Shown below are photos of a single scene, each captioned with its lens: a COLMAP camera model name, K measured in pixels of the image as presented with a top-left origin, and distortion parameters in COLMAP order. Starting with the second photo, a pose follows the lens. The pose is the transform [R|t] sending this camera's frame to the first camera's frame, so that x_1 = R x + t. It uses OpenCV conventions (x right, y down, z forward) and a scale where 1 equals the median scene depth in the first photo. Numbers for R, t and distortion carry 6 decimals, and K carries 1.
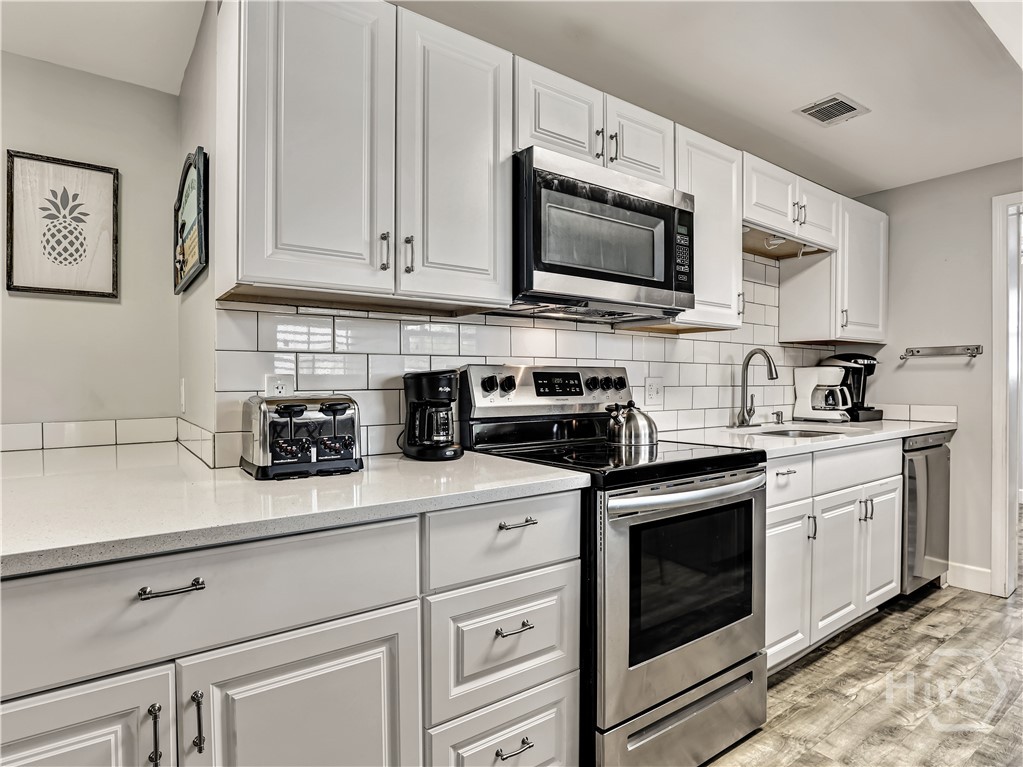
lens RADIAL K [[524.2, 0, 511.5], [0, 524.2, 383.5], [0, 0, 1]] dist [-0.025890, 0.001291]
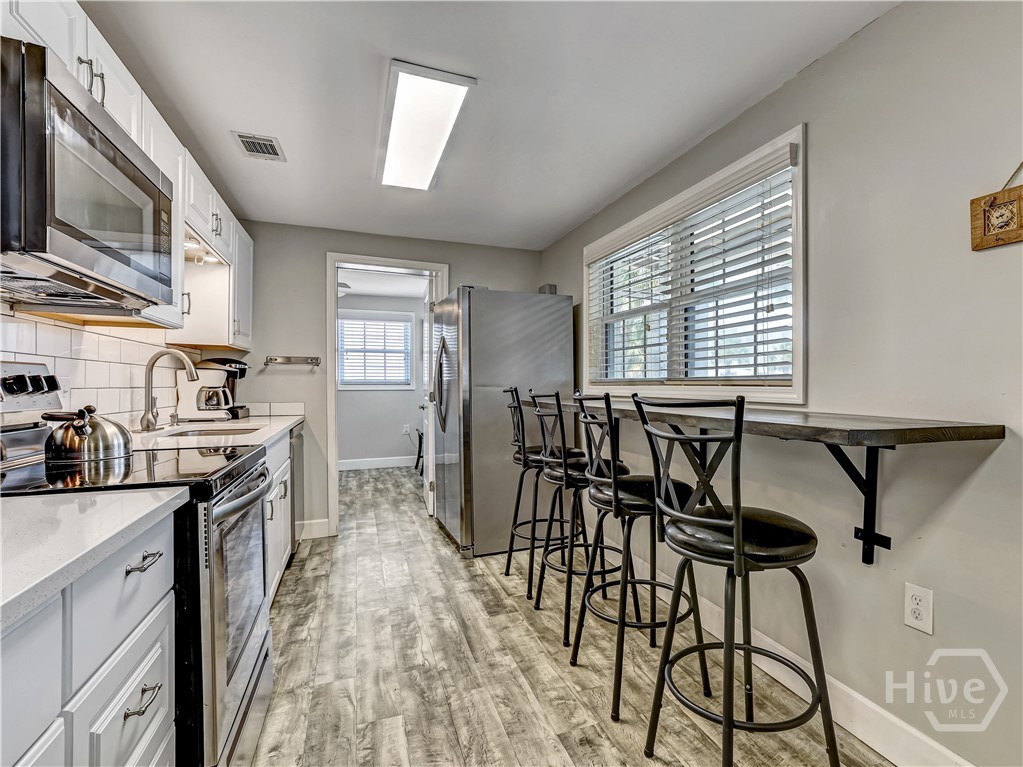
lens RADIAL K [[536.9, 0, 487.6], [0, 536.9, 382.1], [0, 0, 1]] dist [-0.006131, 0.000663]
pose [[0.294553, 0.005564, 0.955619, -0.350909], [0.004808, 0.999962, -0.007304, 0.005240], [-0.955623, 0.006746, 0.294515, 0.160862]]
